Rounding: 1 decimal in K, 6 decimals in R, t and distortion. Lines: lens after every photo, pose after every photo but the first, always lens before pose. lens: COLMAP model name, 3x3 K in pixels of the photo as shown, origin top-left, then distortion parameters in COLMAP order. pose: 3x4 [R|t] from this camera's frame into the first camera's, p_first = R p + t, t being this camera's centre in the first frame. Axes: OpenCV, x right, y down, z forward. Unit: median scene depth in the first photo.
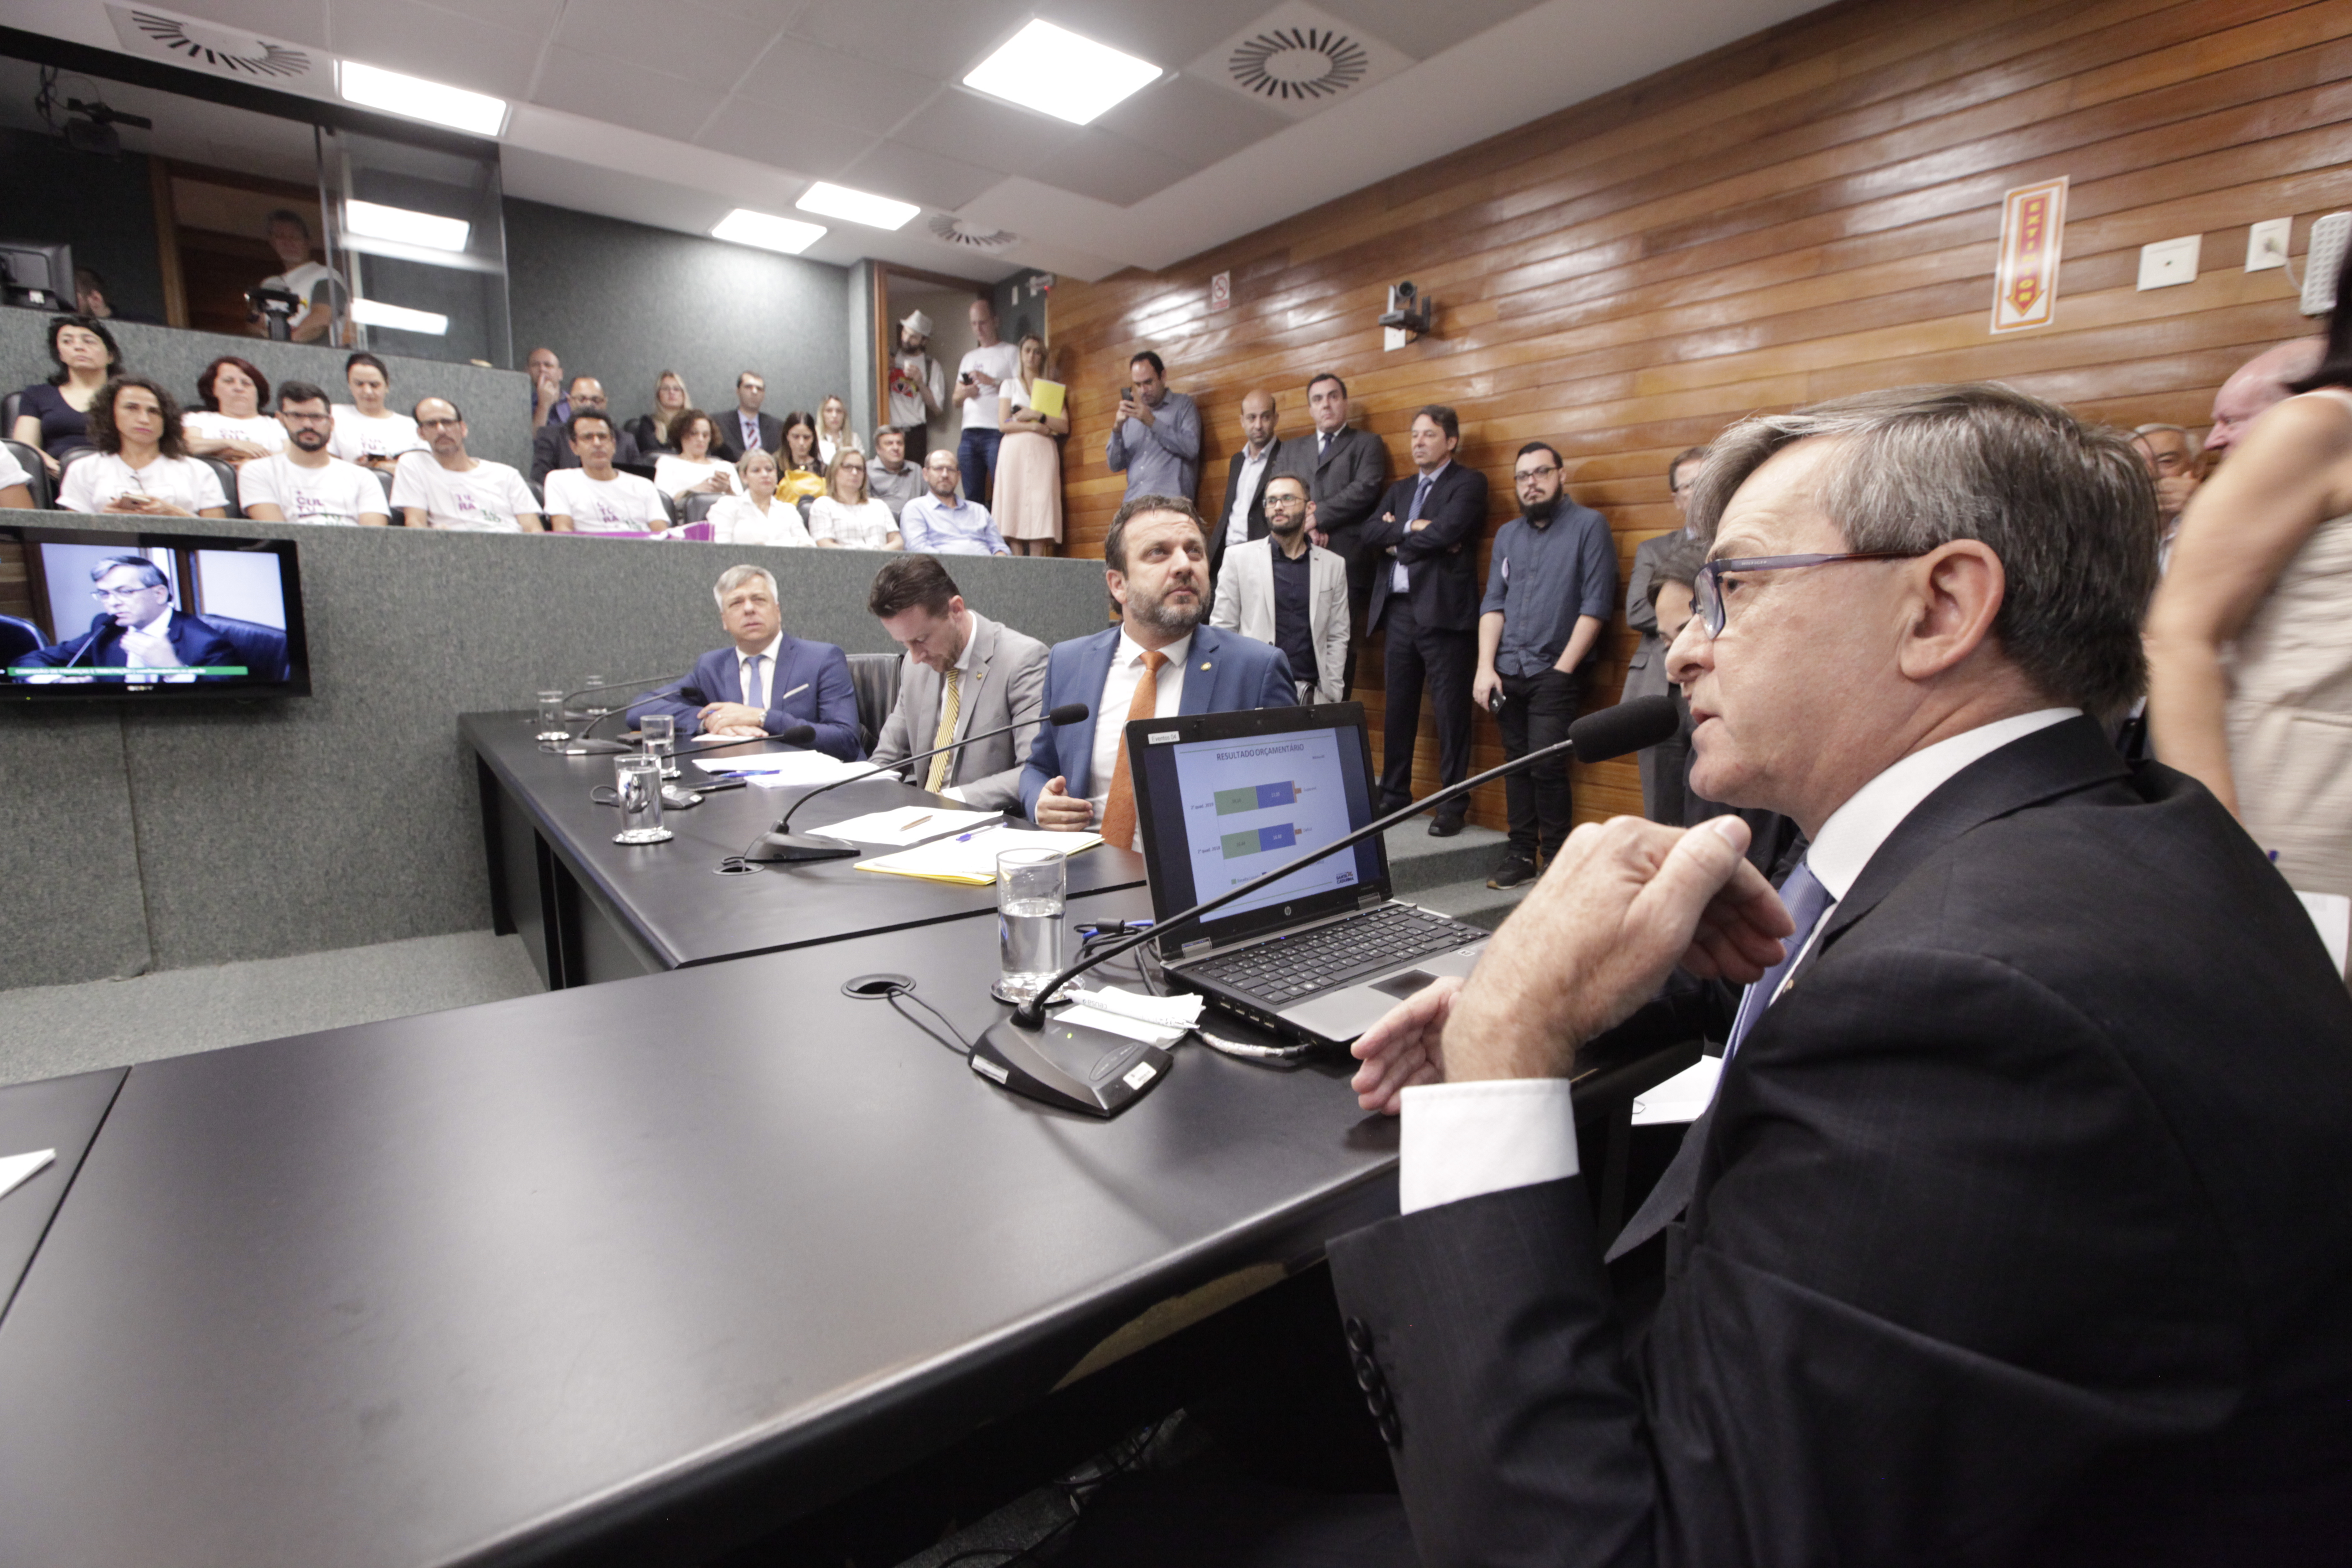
lens RADIAL K [[1063.6, 0, 1194.6], [0, 1063.6, 794.7], [0, 0, 1]] dist [-0.044911, 0.013170]
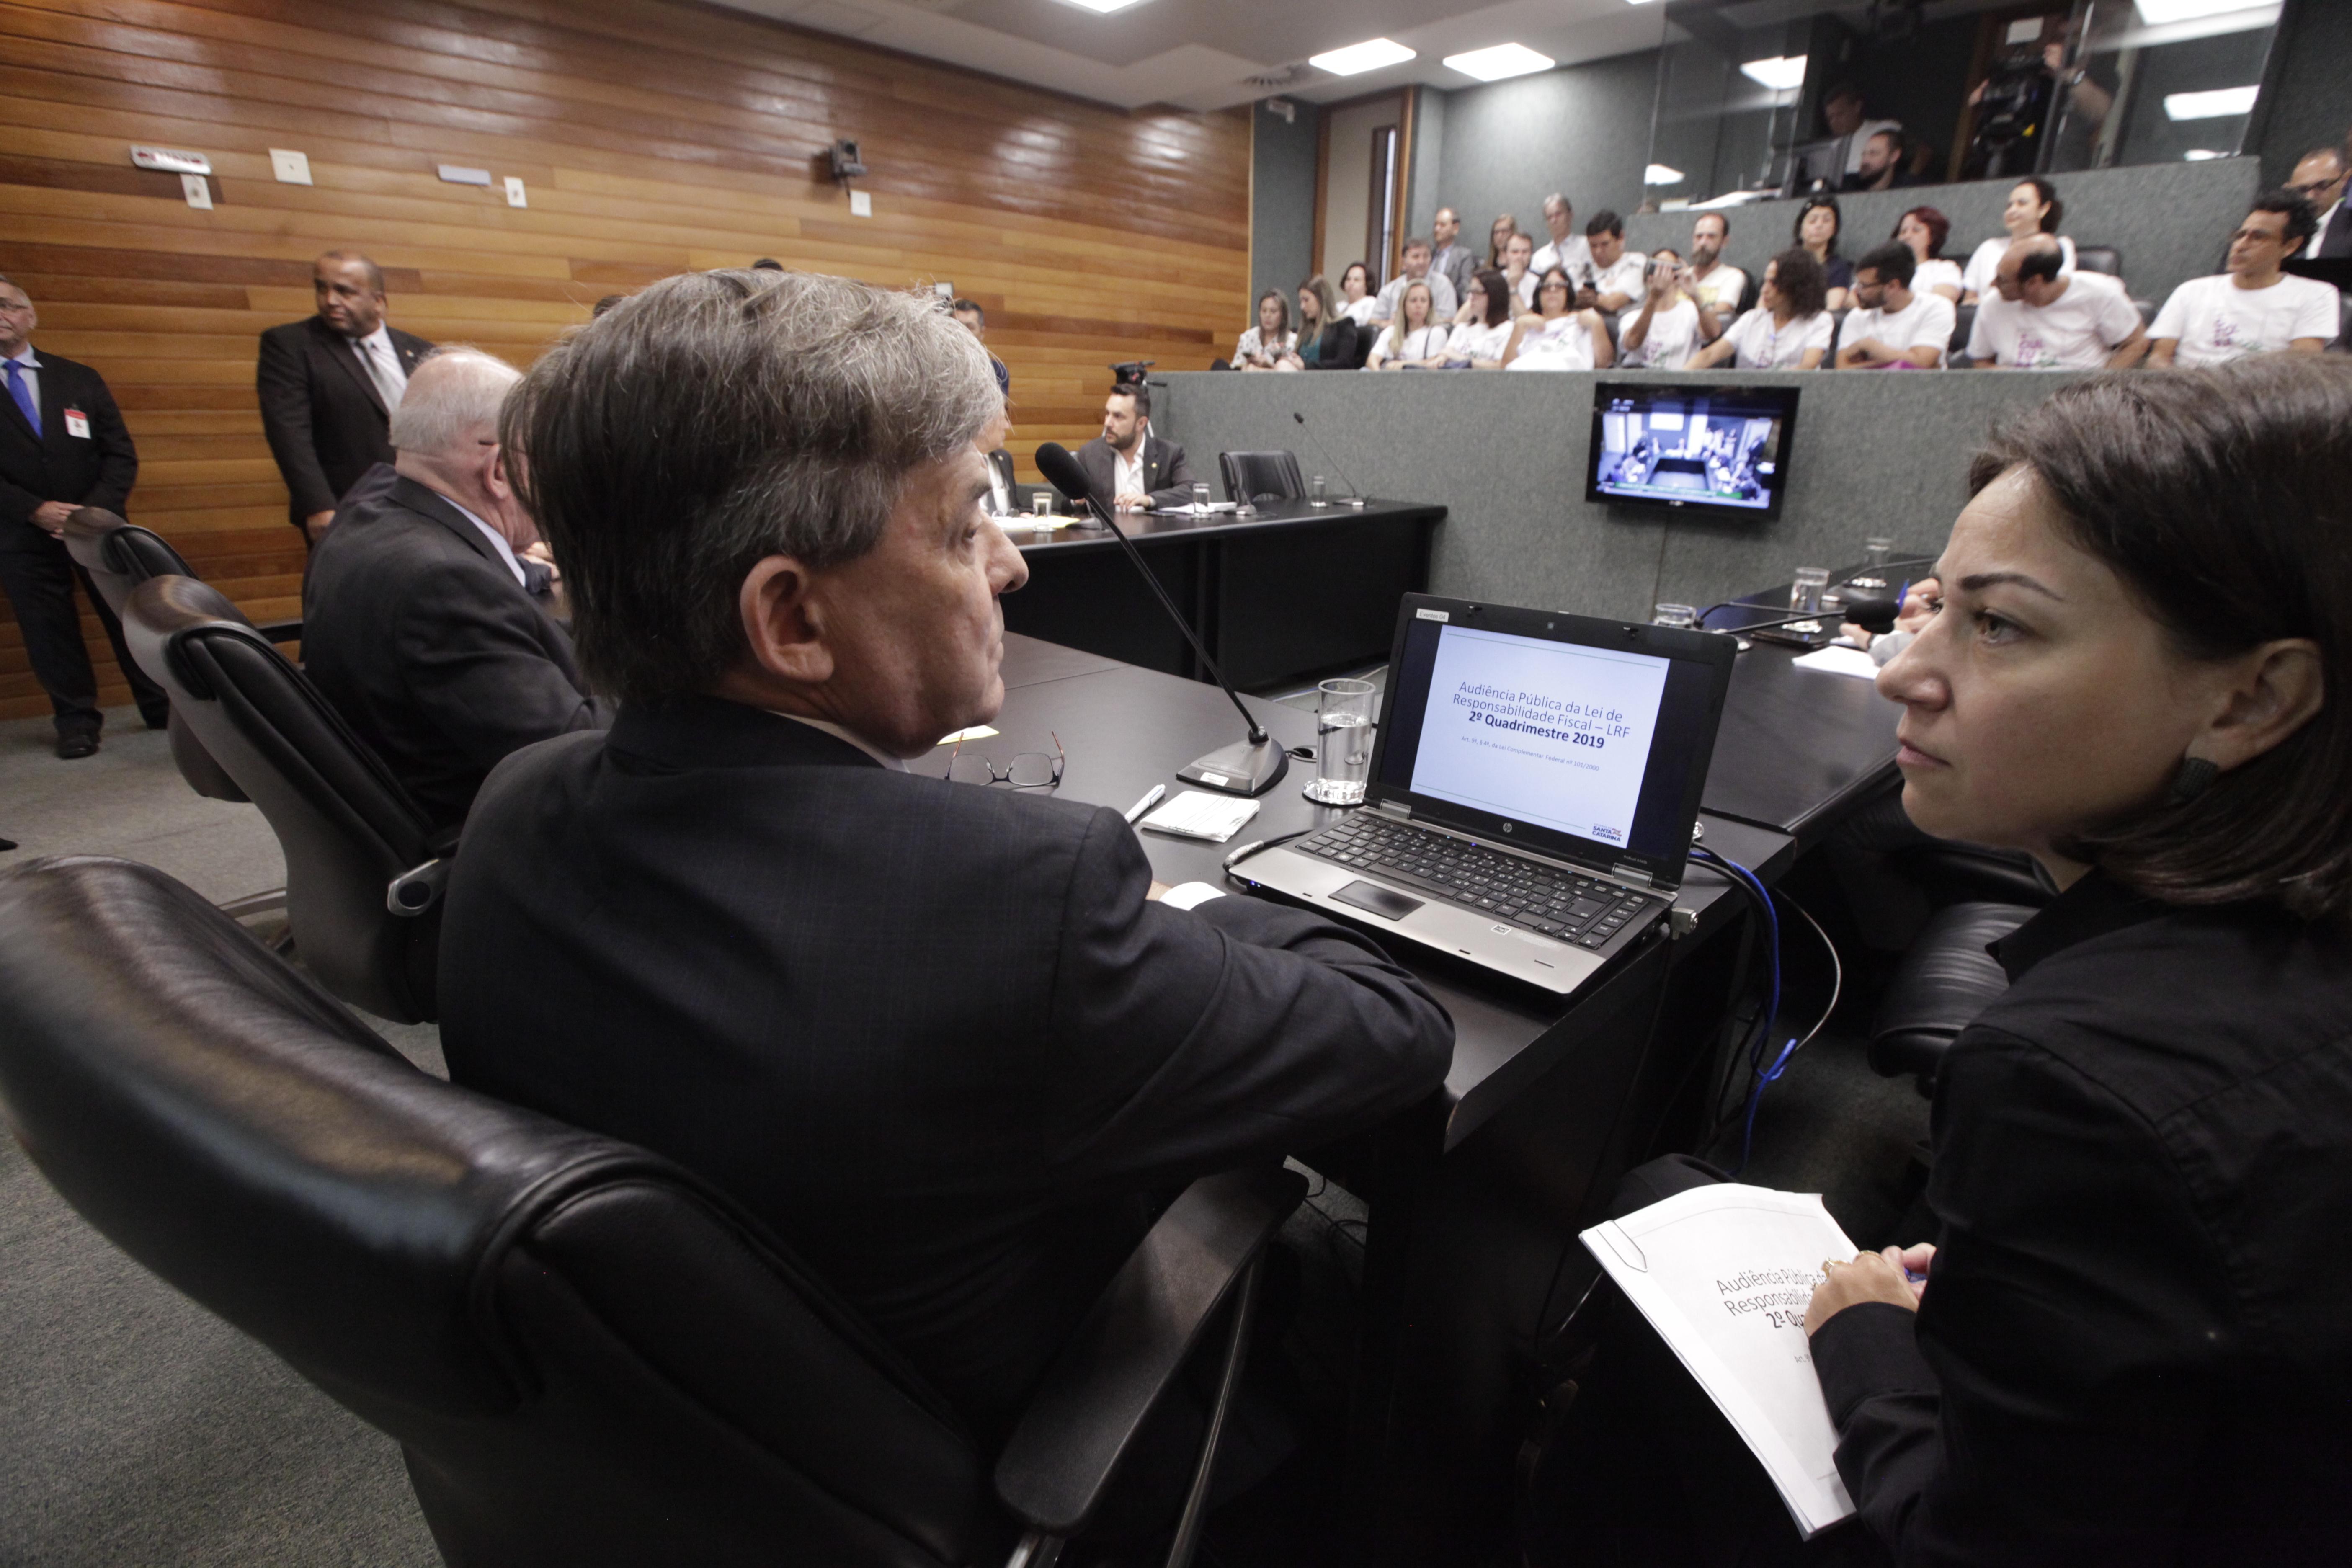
lens RADIAL K [[1063.6, 0, 1194.6], [0, 1063.6, 794.7], [0, 0, 1]] dist [-0.044911, 0.013170]
pose [[0.107571, 0.329080, -0.938155, 0.266875], [-0.177900, 0.934772, 0.307495, -0.045186], [0.978151, 0.133820, 0.159098, 0.165123]]
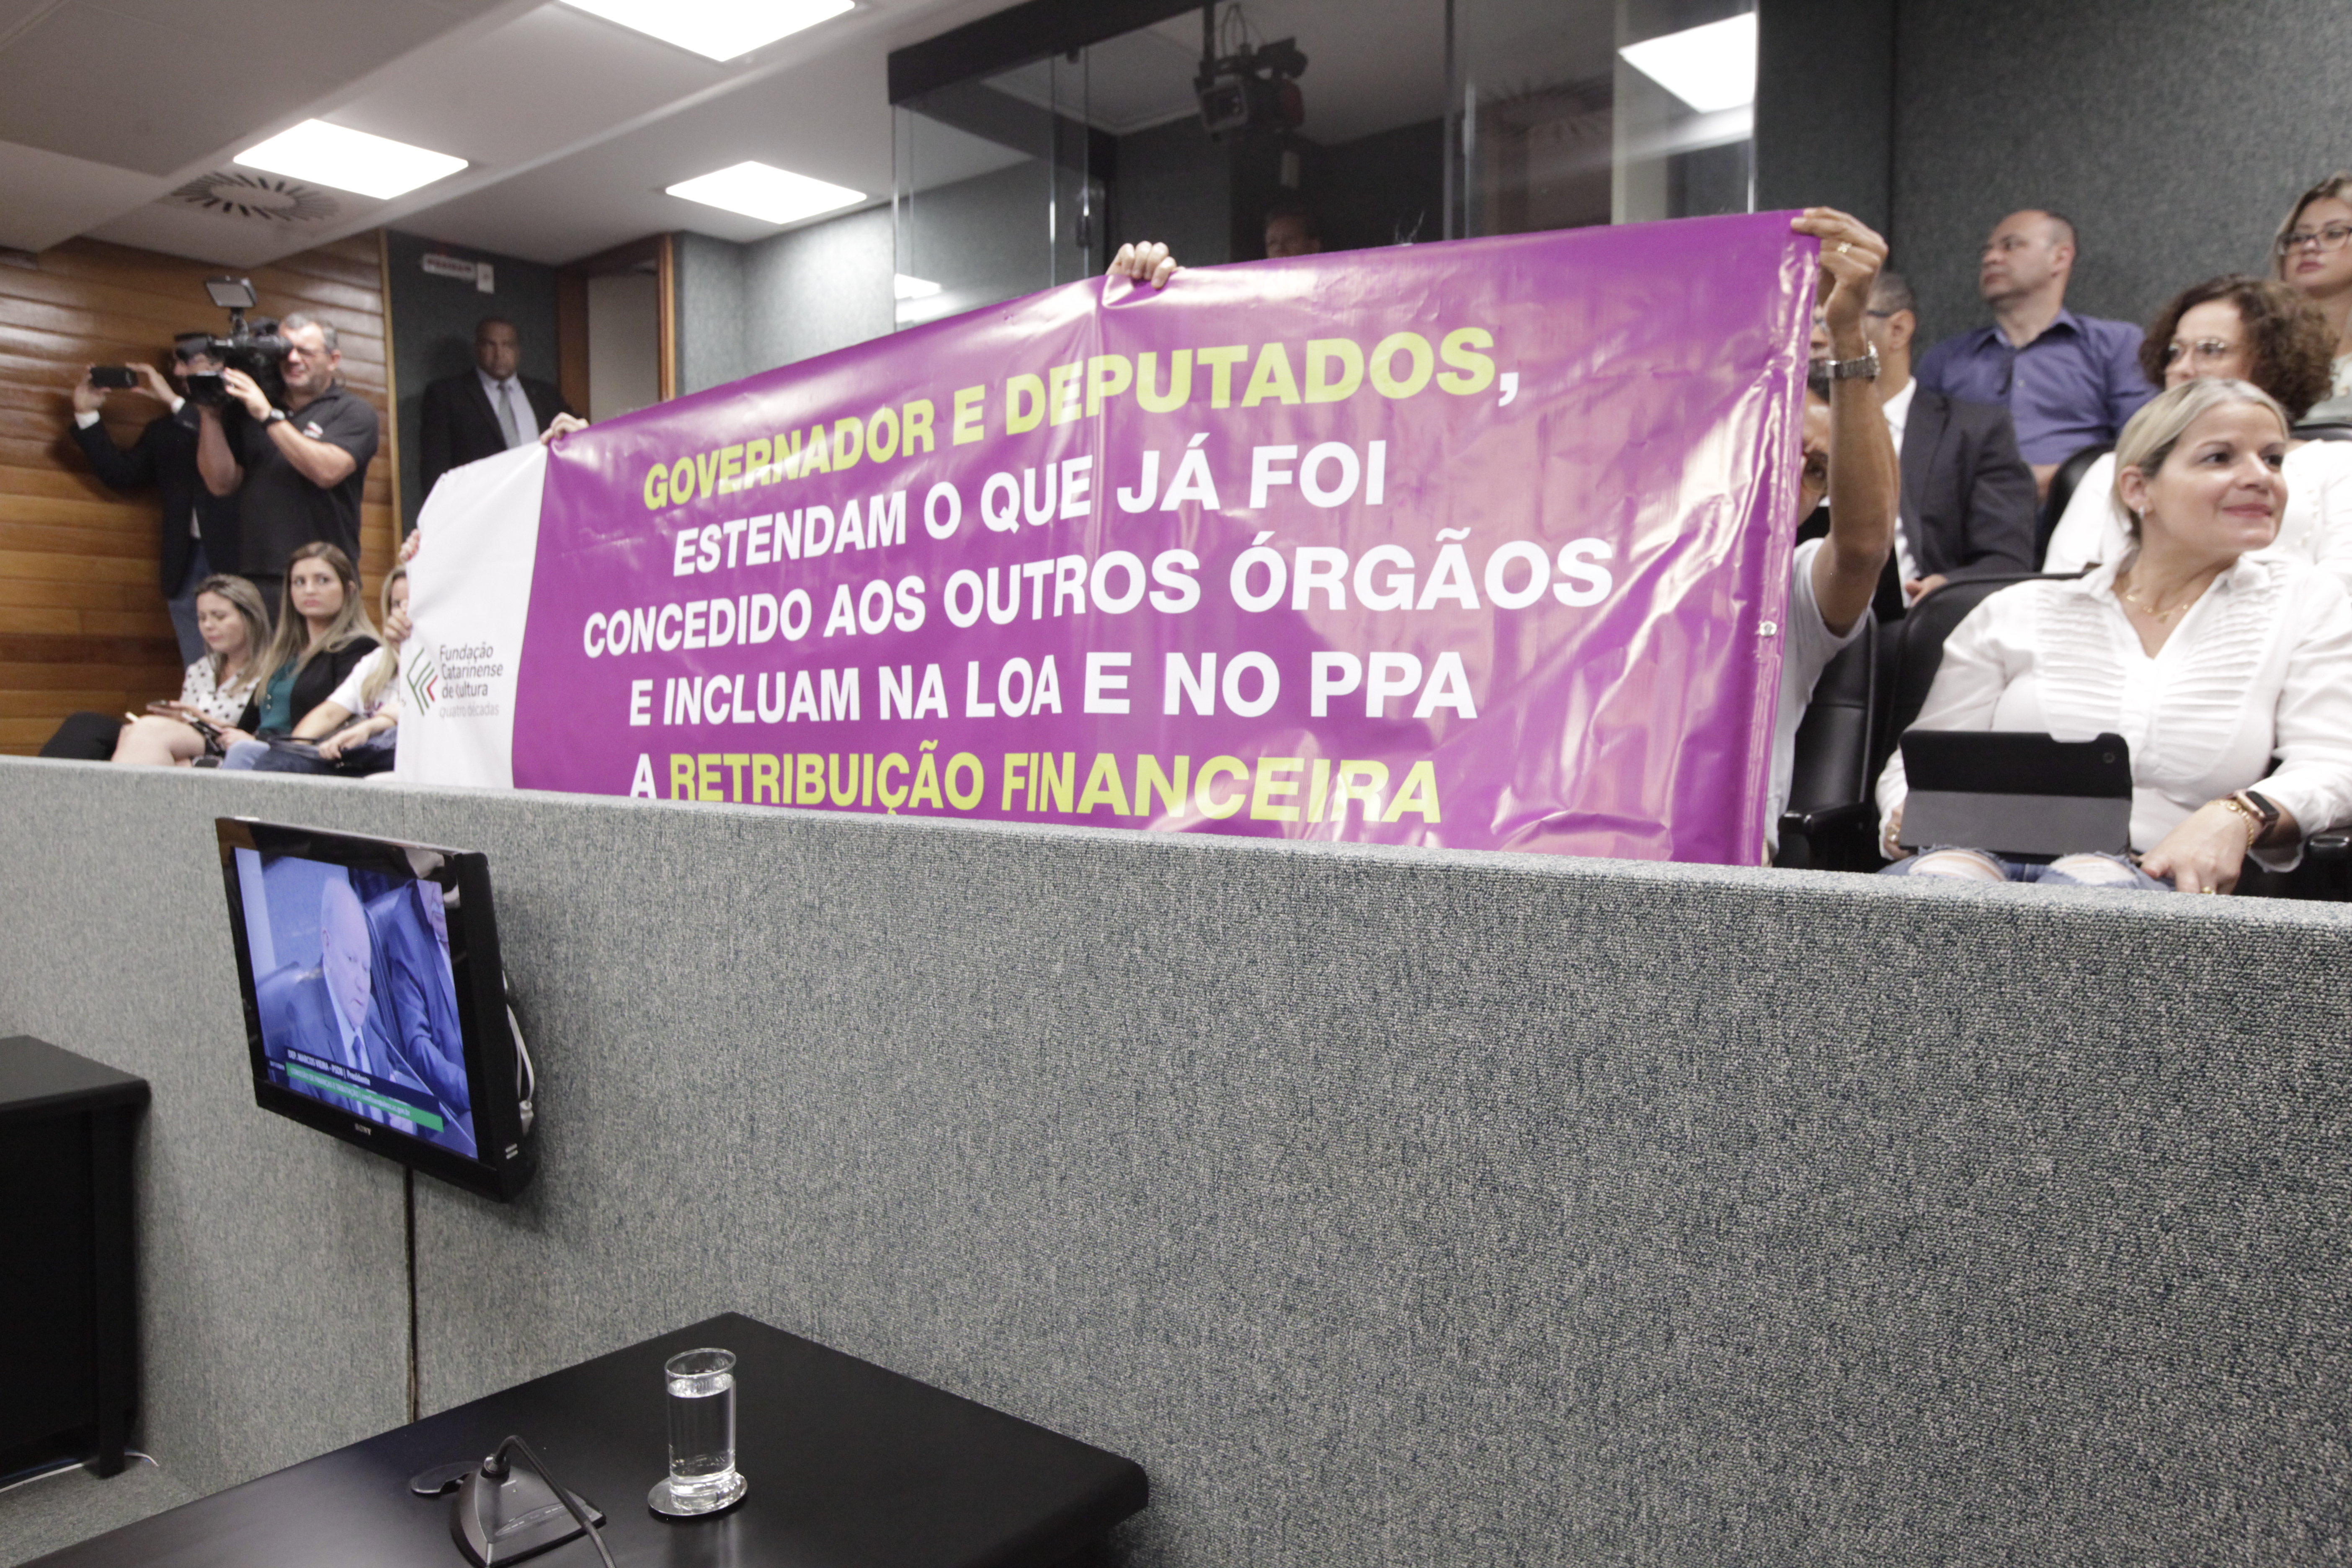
lens RADIAL K [[1645.1, 0, 1169.6], [0, 1645.1, 791.8], [0, 0, 1]] dist [0.004003, 0.004713]
pose [[0.221446, 0.036819, -0.974477, -0.115836], [-0.157996, 0.987439, 0.001405, -0.263595], [0.962289, 0.153652, 0.224481, 0.932365]]
